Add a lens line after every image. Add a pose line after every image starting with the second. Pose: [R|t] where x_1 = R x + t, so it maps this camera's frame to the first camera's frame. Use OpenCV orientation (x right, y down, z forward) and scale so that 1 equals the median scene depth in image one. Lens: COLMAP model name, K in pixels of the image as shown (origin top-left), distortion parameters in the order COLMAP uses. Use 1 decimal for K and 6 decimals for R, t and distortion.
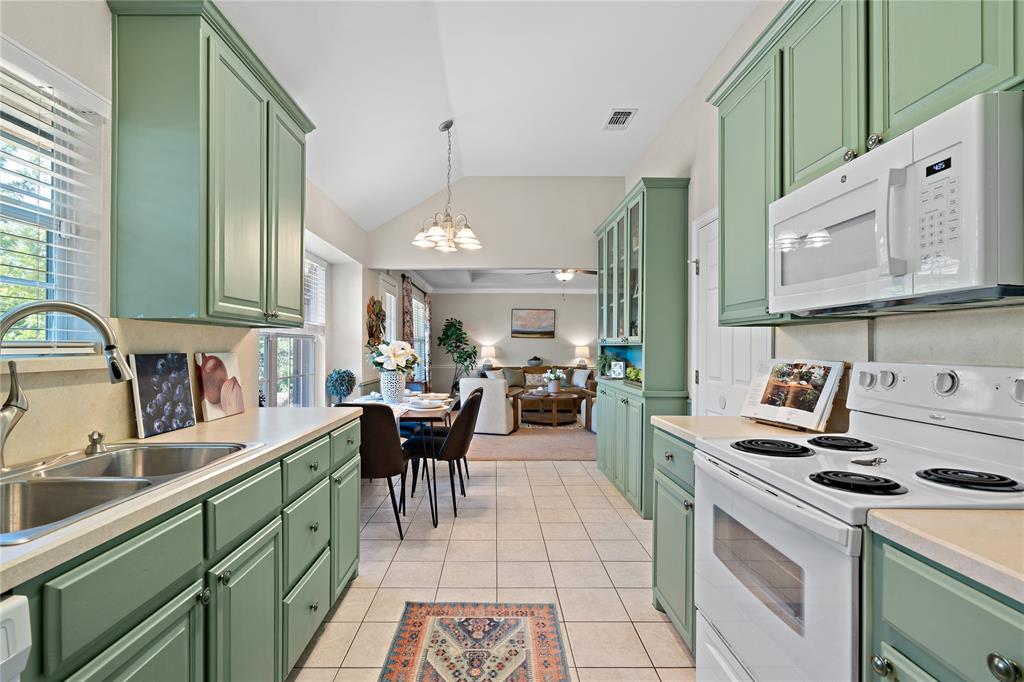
lens RADIAL K [[506.3, 0, 517.0], [0, 506.3, 345.3], [0, 0, 1]] dist [-0.000511, -0.000100]
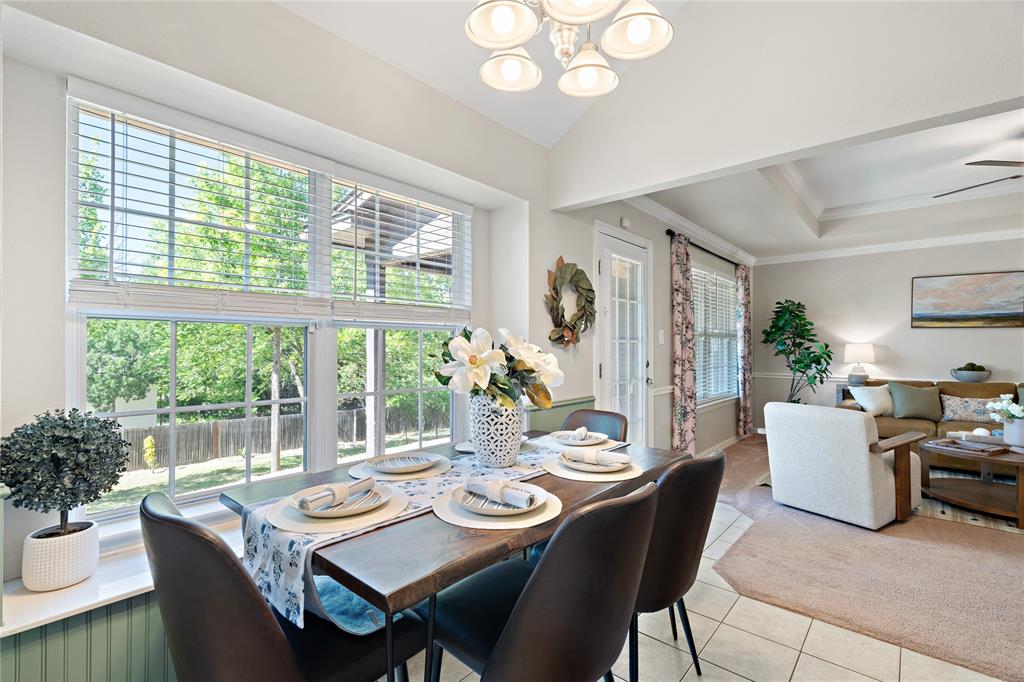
lens RADIAL K [[471.5, 0, 510.2], [0, 471.5, 340.8], [0, 0, 1]] dist [-0.004405, 0.003099]
pose [[0.723917, -0.008022, -0.689841, 0.029638], [0.001252, 0.999946, -0.010313, 0.003546], [0.689886, 0.006602, 0.723888, 0.347338]]
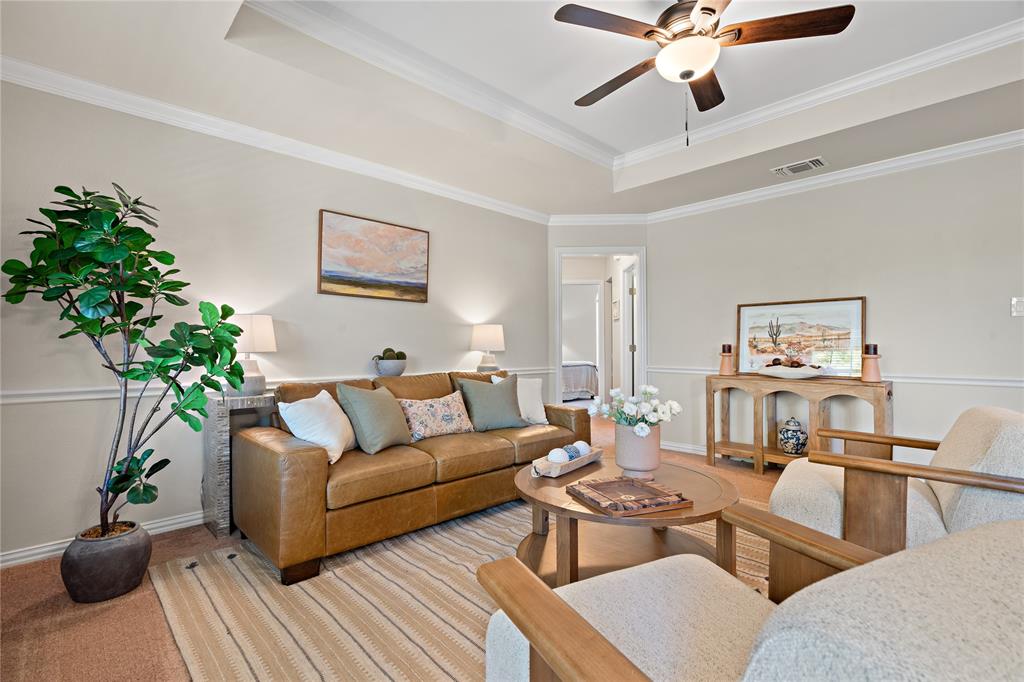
lens RADIAL K [[471.5, 0, 510.4], [0, 471.5, 336.9], [0, 0, 1]] dist [-0.004405, 0.003099]
pose [[0.766963, 0.007509, 0.641648, -0.125602], [0.005028, 0.999830, -0.017712, 0.021633], [-0.641672, 0.016810, 0.766795, 0.746747]]
